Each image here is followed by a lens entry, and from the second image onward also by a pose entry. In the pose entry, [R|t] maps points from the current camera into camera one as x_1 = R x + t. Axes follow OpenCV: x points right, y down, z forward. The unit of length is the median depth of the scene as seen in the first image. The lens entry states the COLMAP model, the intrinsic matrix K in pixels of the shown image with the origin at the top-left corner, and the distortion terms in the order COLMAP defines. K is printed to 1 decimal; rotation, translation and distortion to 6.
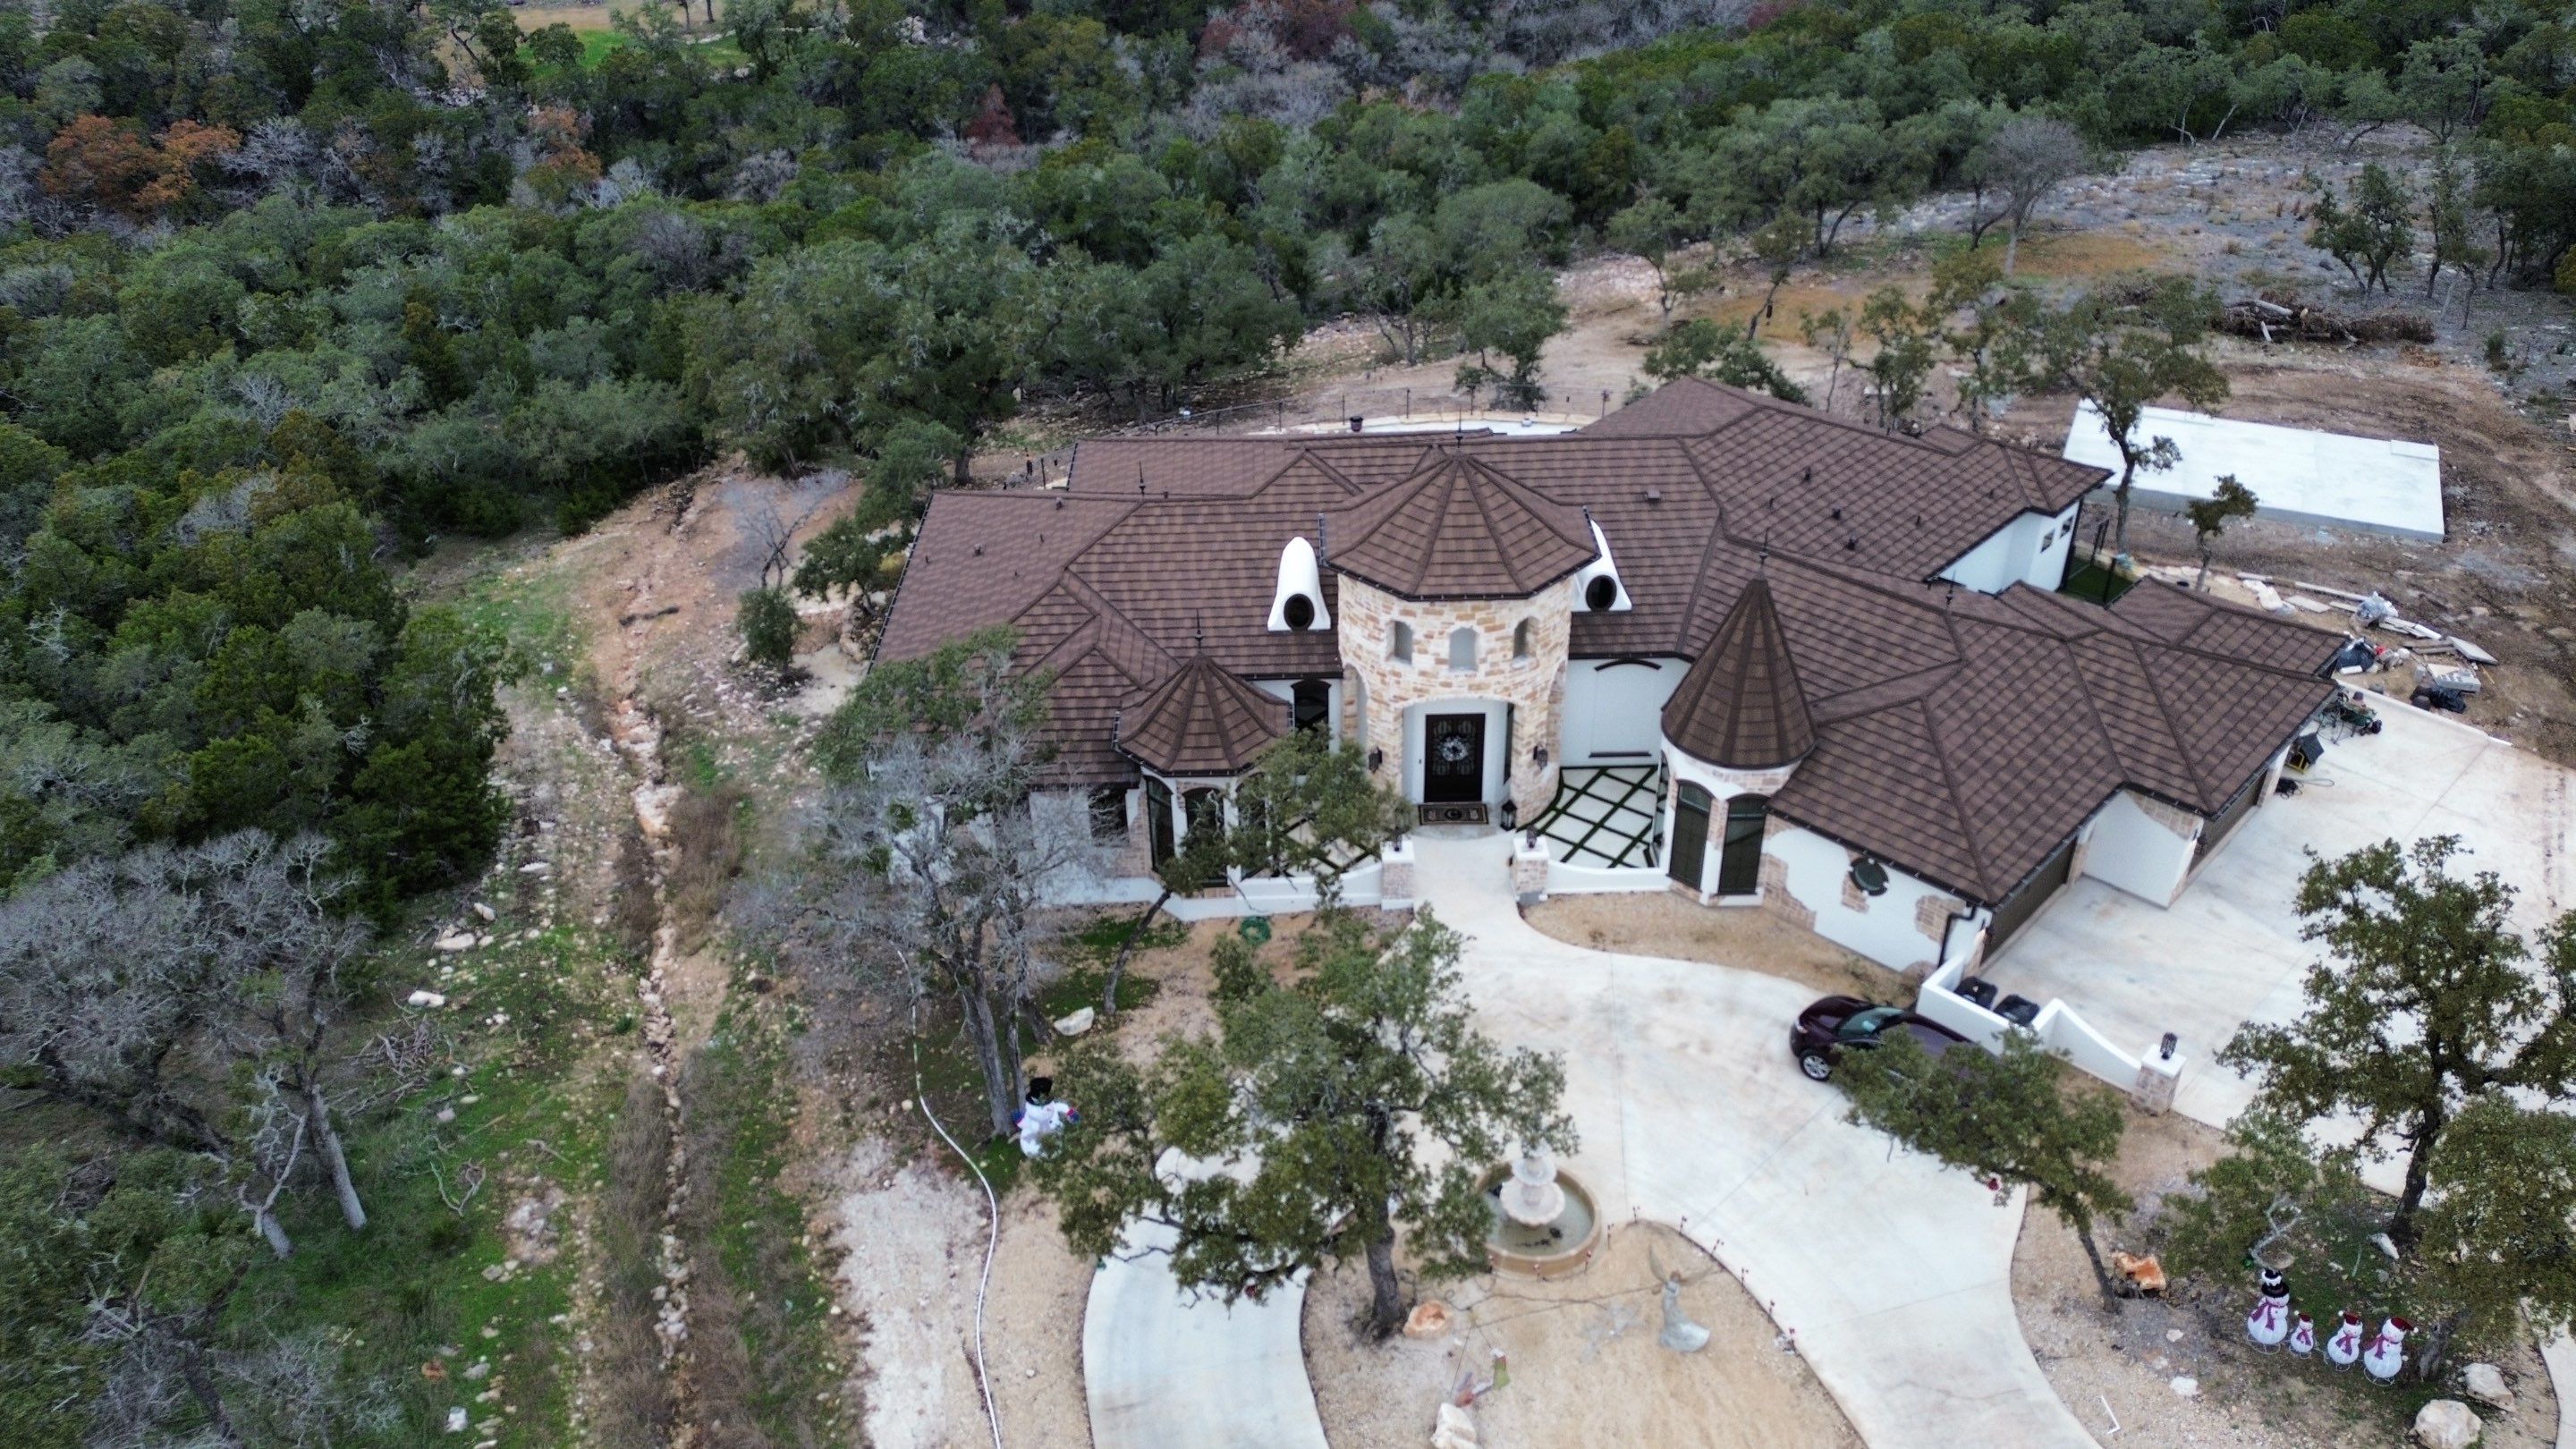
lens RADIAL K [[1806.9, 0, 1284.3], [0, 1806.9, 734.3], [0, 0, 1]] dist [0.078211, -0.065602]
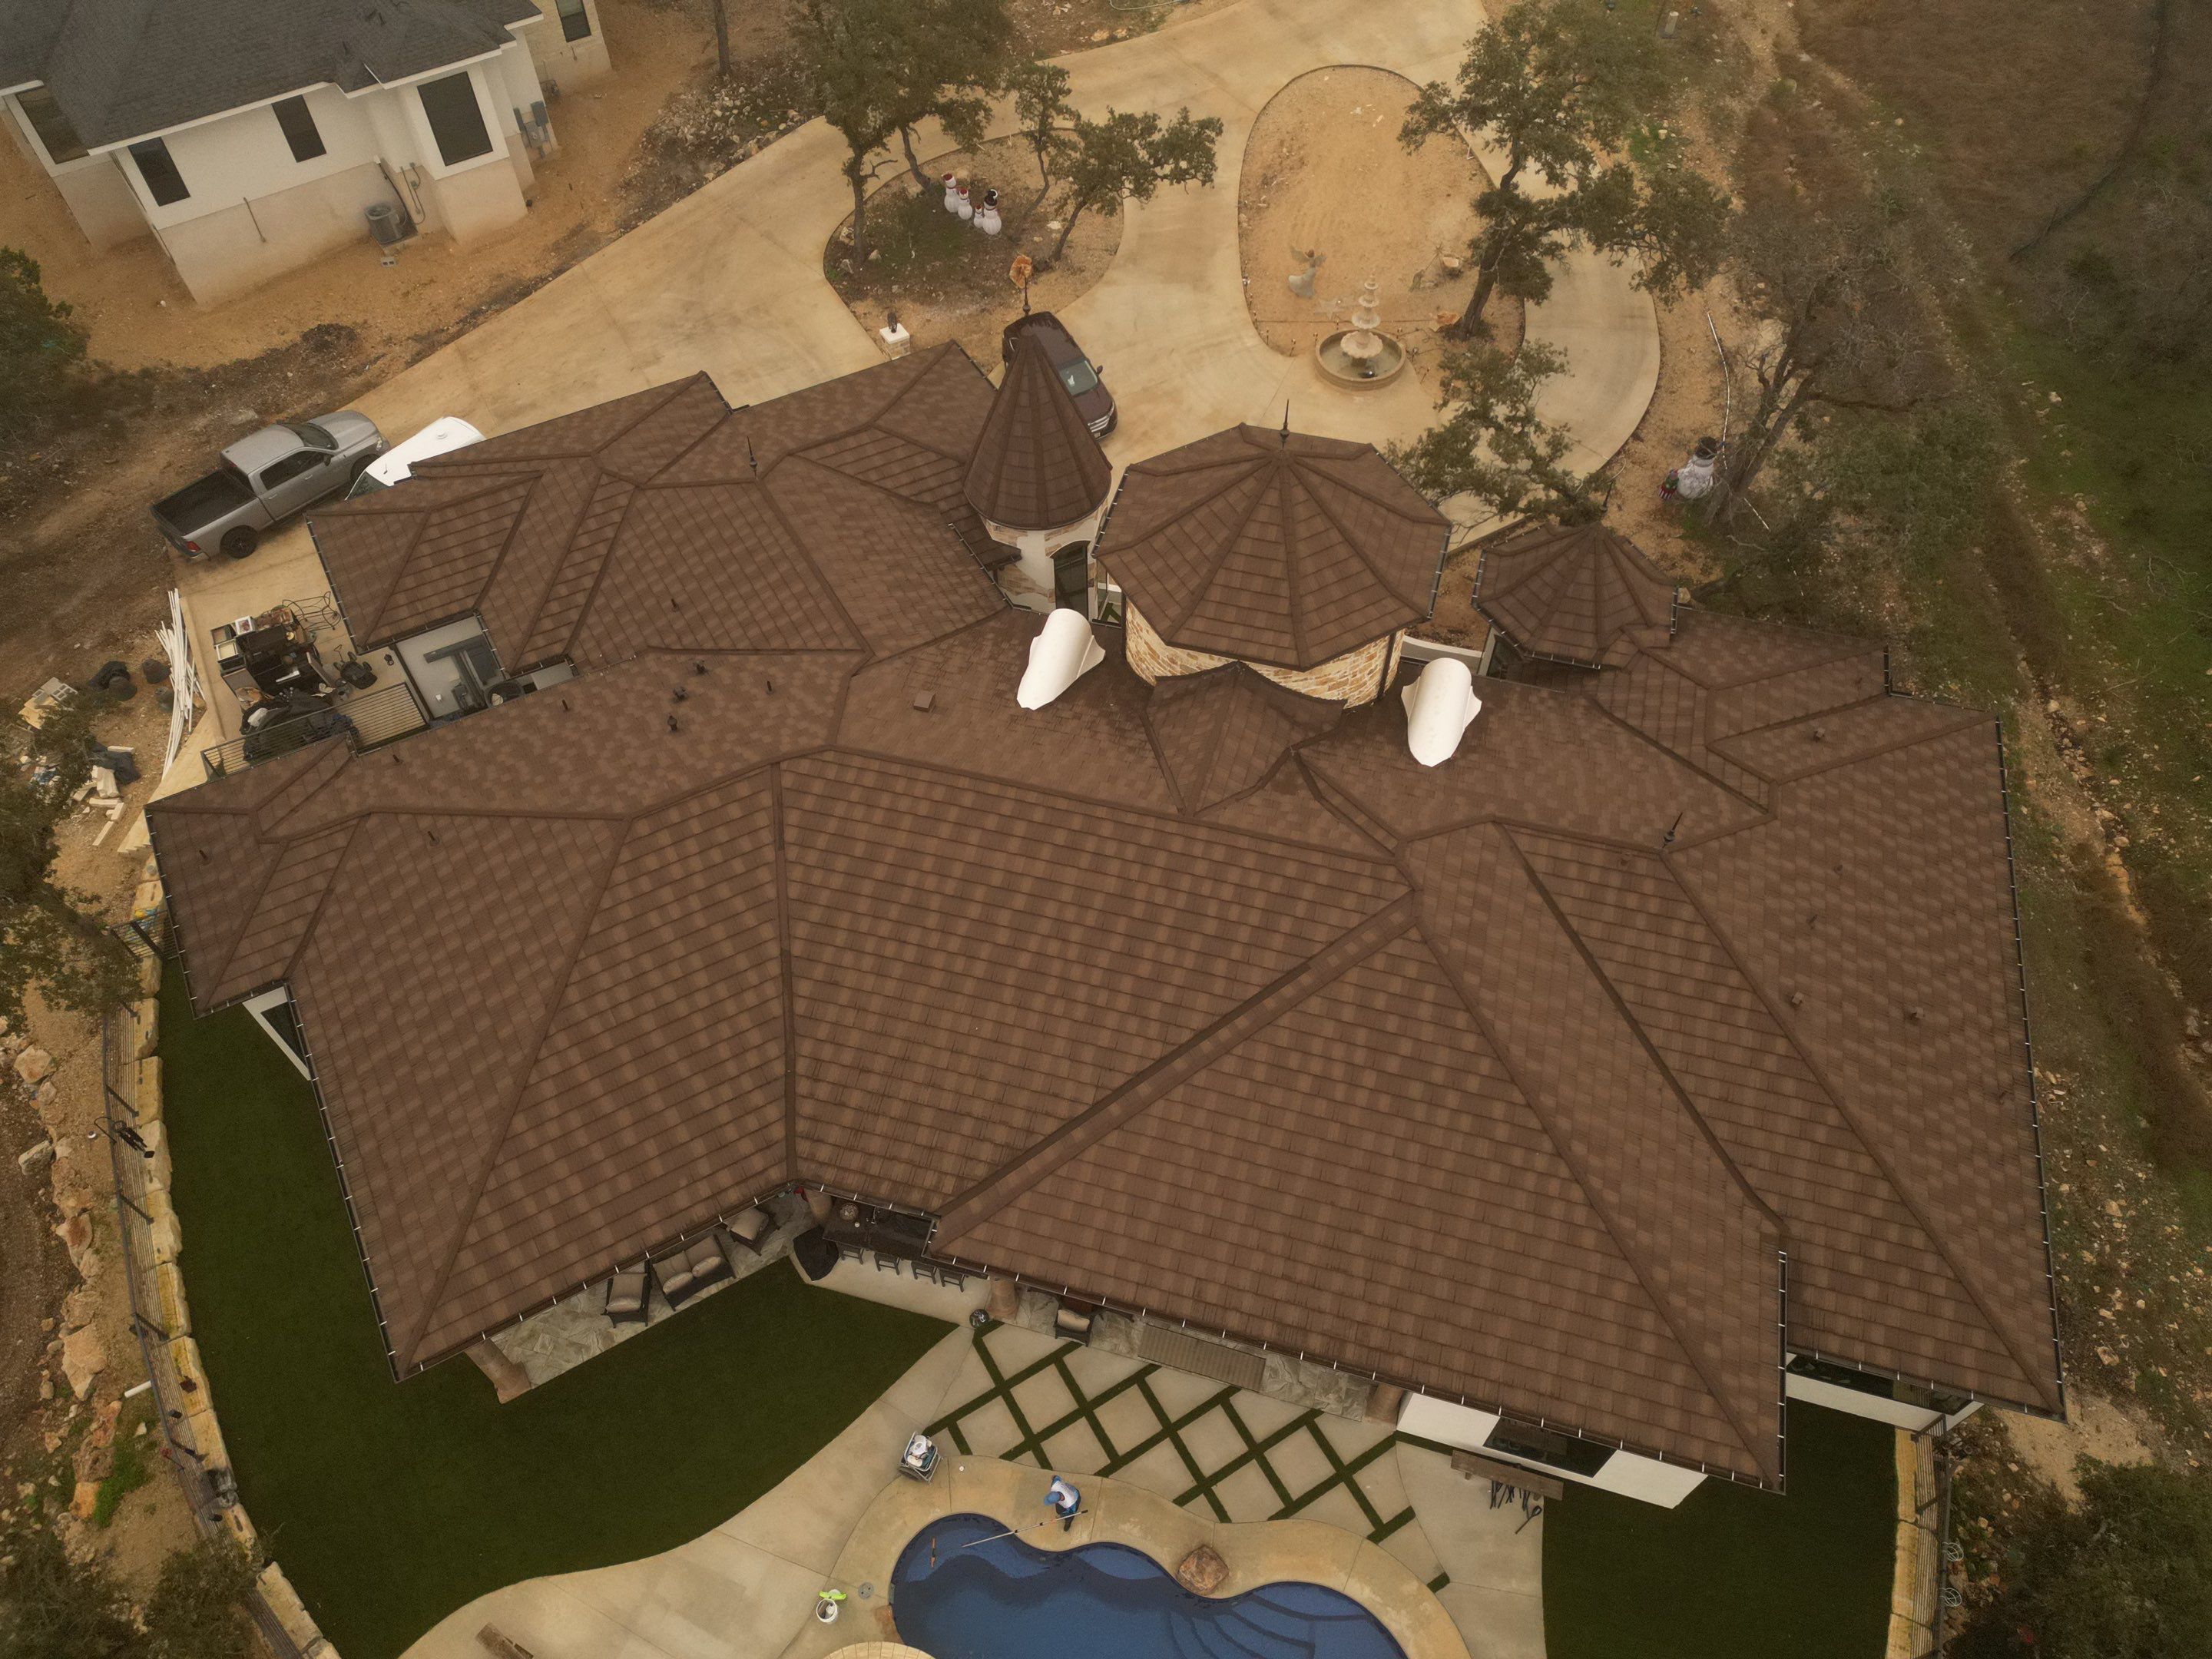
lens RADIAL K [[1550.0, 0, 1098.5], [0, 1550.0, 834.4], [0, 0, 1]] dist [0.067206, -0.059933]
pose [[-0.960035, -0.203057, 0.192617, 0.009344], [0.172856, 0.111097, 0.978661, -0.717633], [-0.220123, 0.972844, -0.071557, 1.089165]]
